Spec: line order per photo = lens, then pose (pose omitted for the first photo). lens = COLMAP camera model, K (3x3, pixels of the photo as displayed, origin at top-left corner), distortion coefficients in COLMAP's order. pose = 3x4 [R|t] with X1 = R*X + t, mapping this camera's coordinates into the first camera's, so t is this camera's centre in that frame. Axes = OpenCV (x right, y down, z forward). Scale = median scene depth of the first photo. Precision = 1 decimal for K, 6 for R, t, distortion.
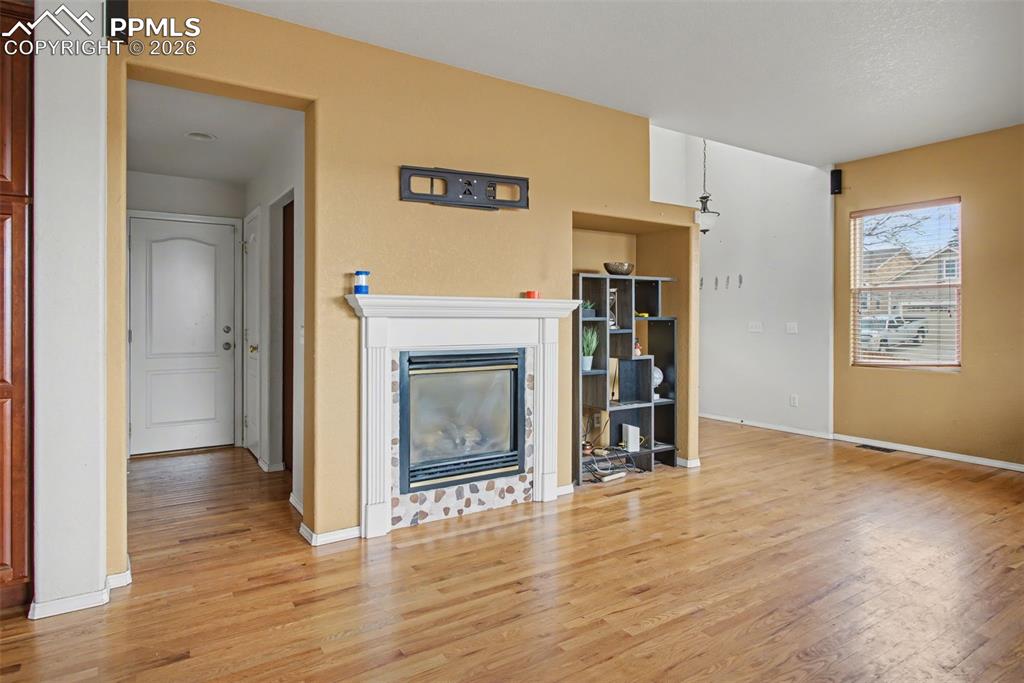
lens RADIAL K [[585.9, 0, 498.2], [0, 585.9, 317.6], [0, 0, 1]] dist [-0.009293, 0.000143]
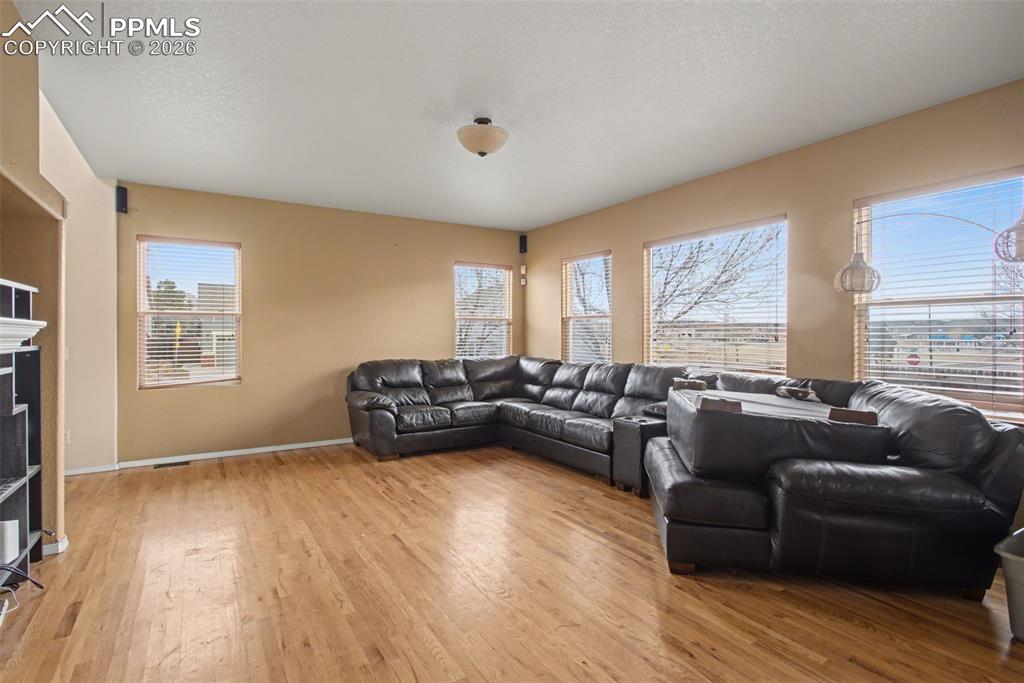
lens RADIAL K [[495.6, 0, 511.4], [0, 495.6, 339.5], [0, 0, 1]] dist [-0.001391, -0.000397]
pose [[0.006401, -0.010937, 0.999920, -0.299569], [0.000928, 0.999940, 0.010931, -0.015173], [-0.999979, 0.000857, 0.006411, 0.463299]]
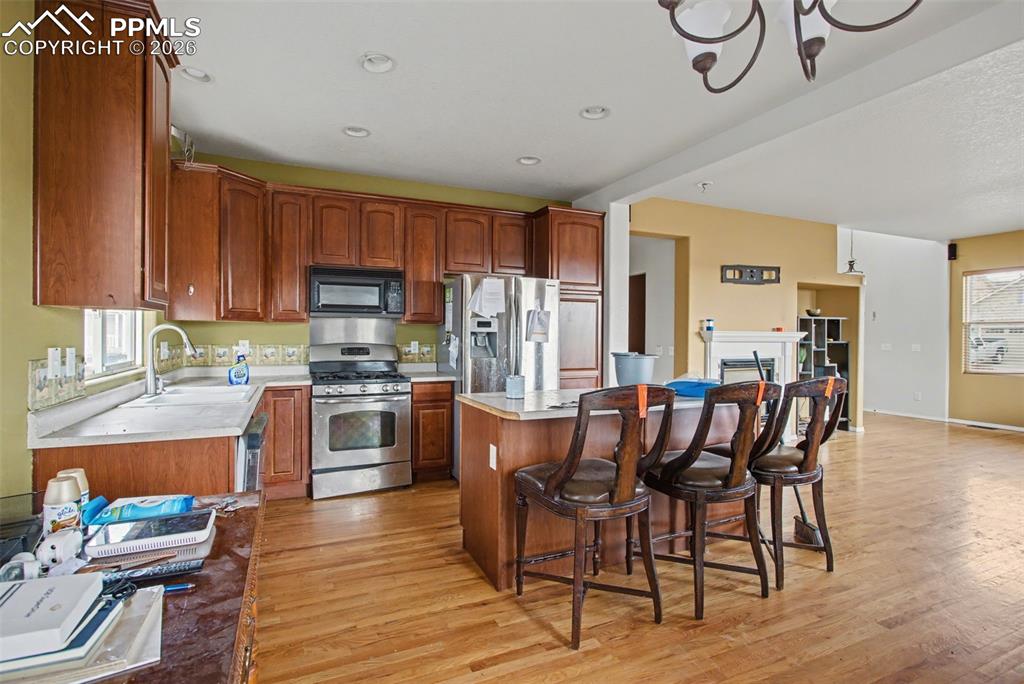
lens RADIAL K [[495.6, 0, 507.5], [0, 495.6, 338.3], [0, 0, 1]] dist [-0.001391, -0.000397]
pose [[0.988625, 0.005089, -0.150313, -0.474643], [-0.004273, 0.999974, 0.005747, -0.014494], [0.150338, -0.005039, 0.988622, -0.572201]]
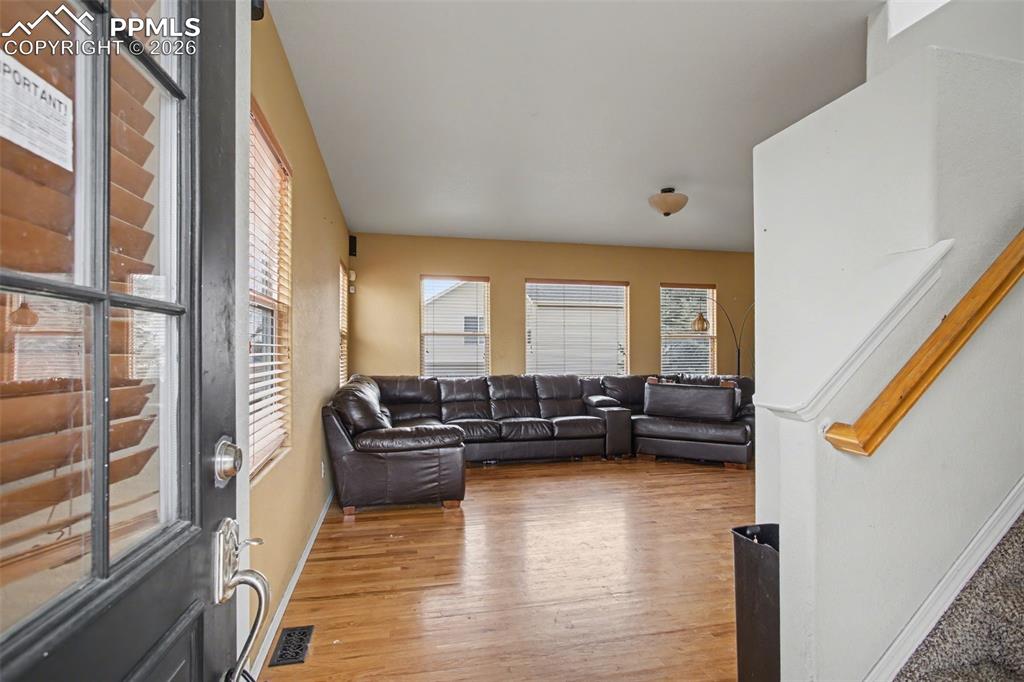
lens RADIAL K [[495.6, 0, 506.6], [0, 495.6, 344.4], [0, 0, 1]] dist [-0.001391, -0.000397]
pose [[-0.937290, 0.004834, 0.348517, 0.426014], [-0.001988, 0.999813, -0.019215, -0.003624], [-0.348545, -0.018703, -0.937106, 1.596225]]
